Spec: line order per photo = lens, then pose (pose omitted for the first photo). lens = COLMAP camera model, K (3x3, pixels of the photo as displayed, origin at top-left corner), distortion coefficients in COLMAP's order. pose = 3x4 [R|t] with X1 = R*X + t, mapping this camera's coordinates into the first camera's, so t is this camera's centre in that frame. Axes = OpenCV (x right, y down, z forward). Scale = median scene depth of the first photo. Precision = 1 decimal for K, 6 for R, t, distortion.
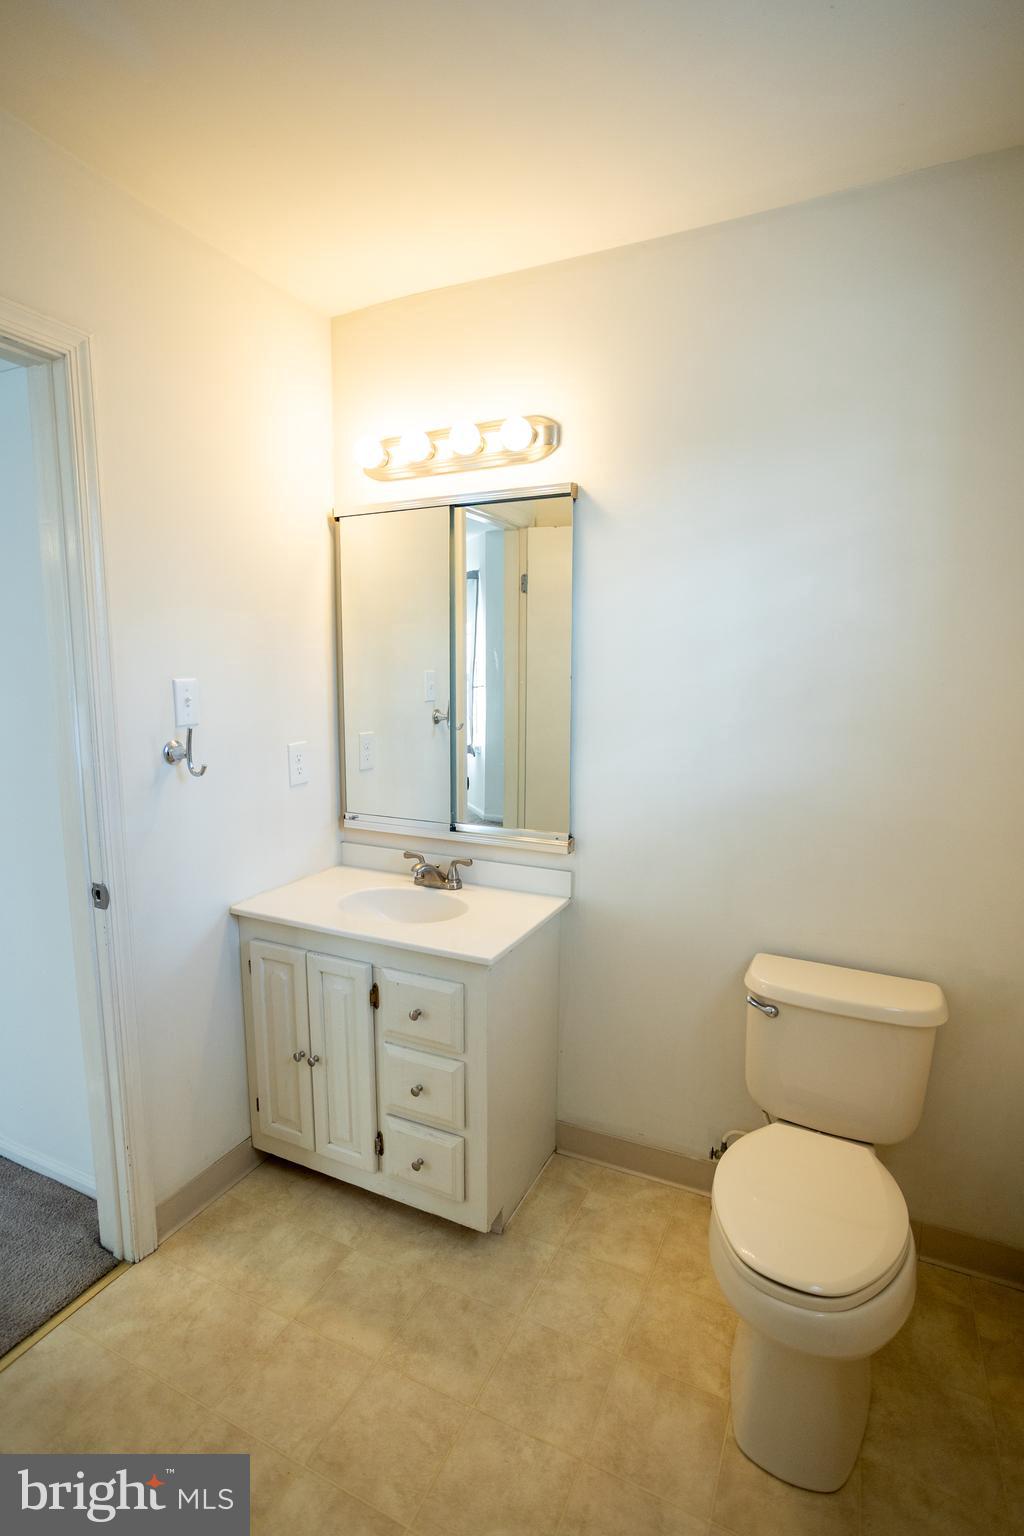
lens RADIAL K [[755.7, 0, 505.6], [0, 755.7, 786.3], [0, 0, 1]] dist [-0.059555, 0.033373]
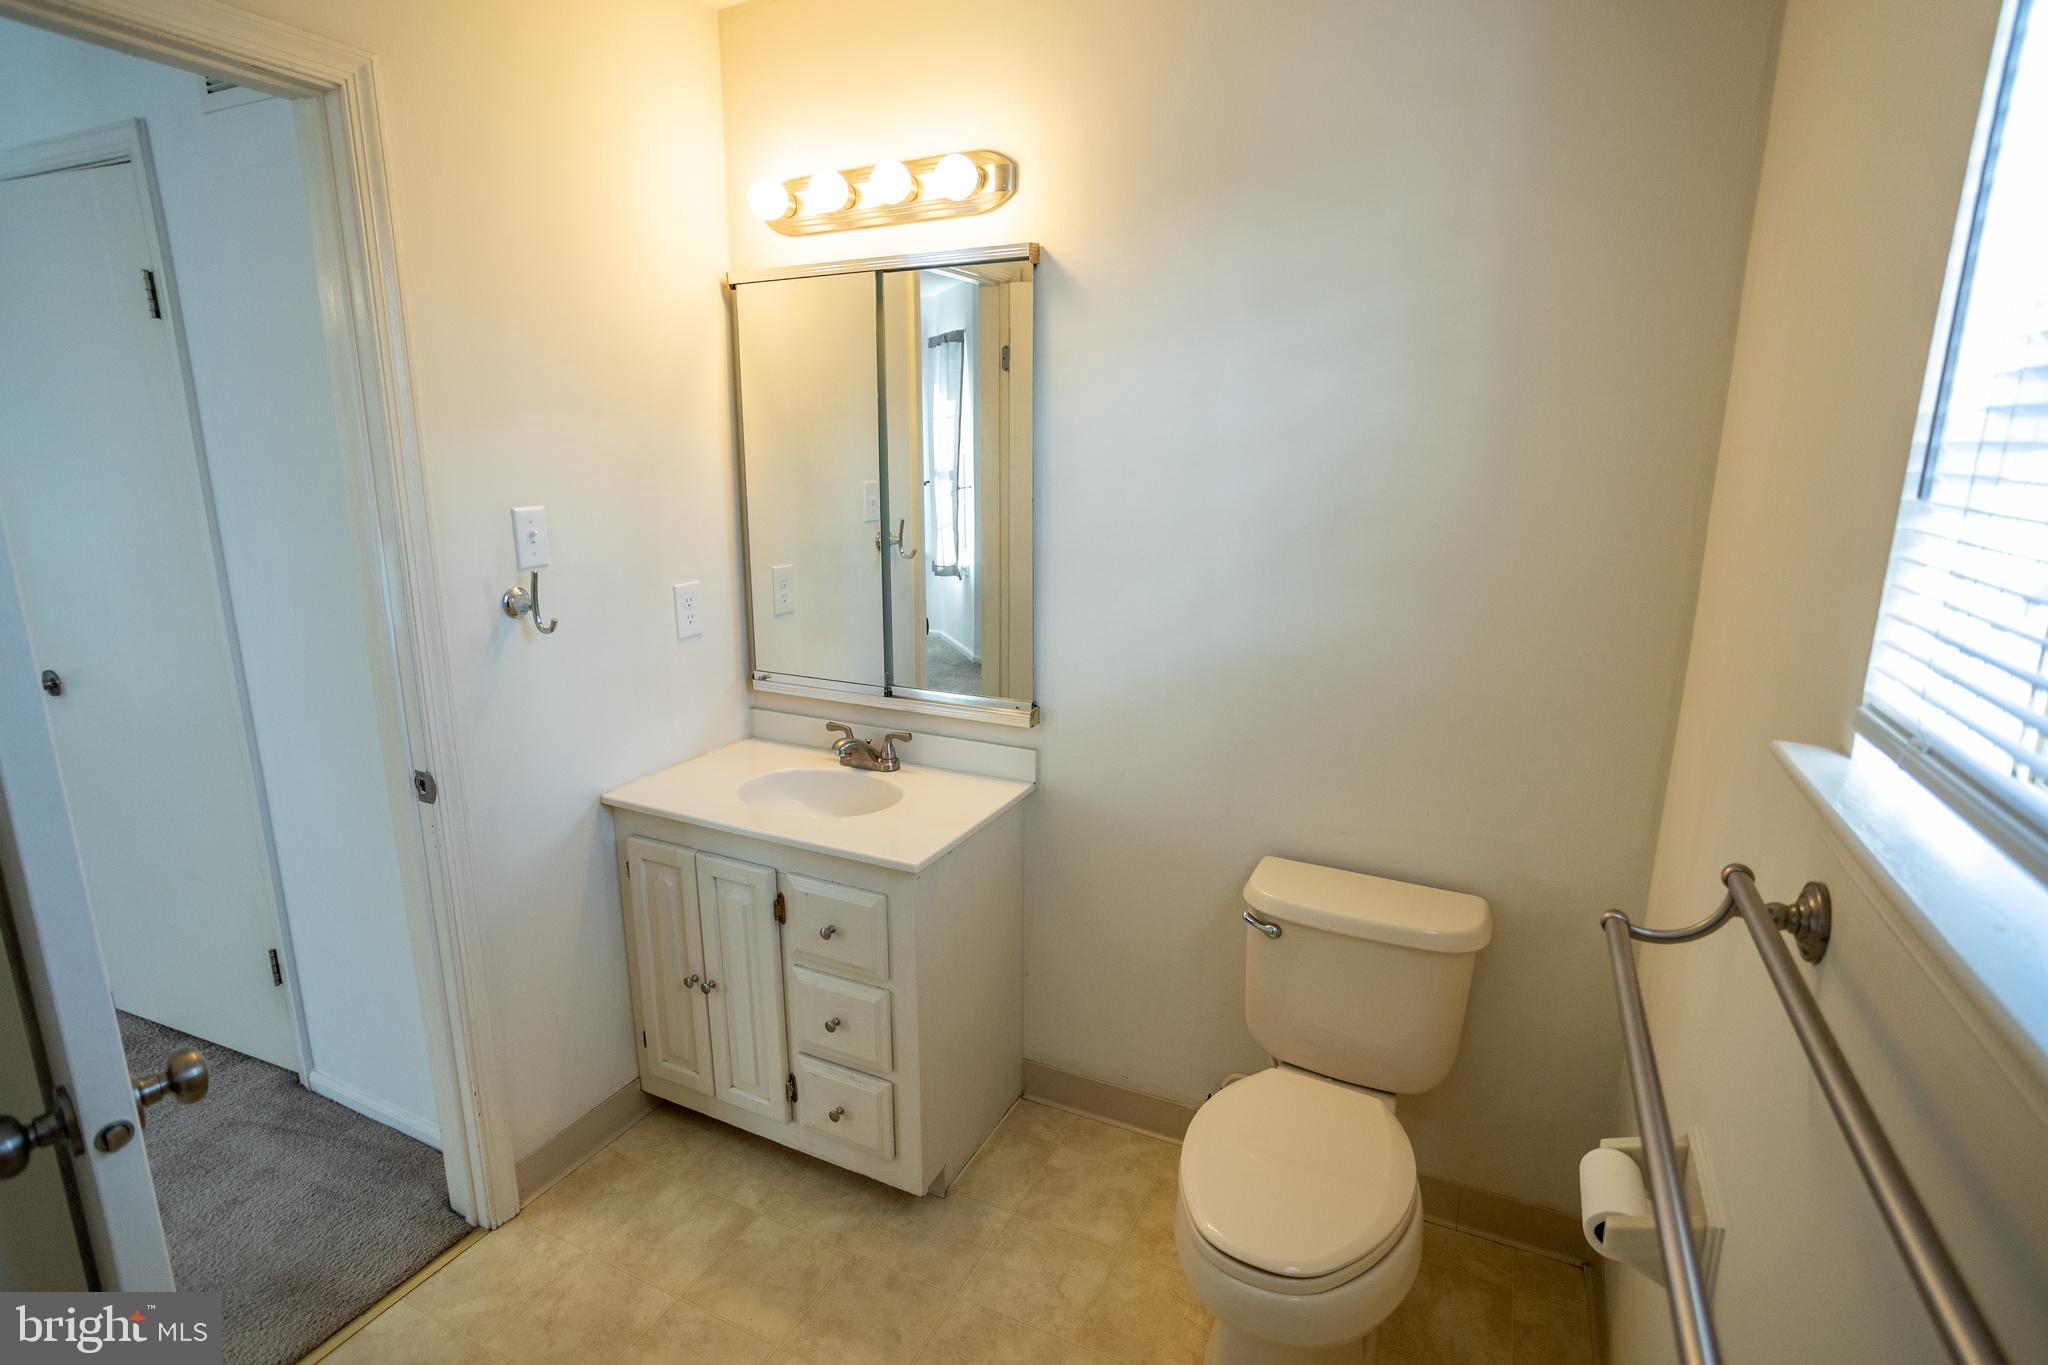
lens RADIAL K [[1007.6, 0, 1024.0], [0, 1007.6, 682.5], [0, 0, 1]] dist [-0.059555, 0.033373]
pose [[0.999996, 0.000560, -0.002839, 0.089019], [-0.000352, 0.997336, 0.072946, -0.037563], [0.002872, -0.072945, 0.997332, -0.040846]]
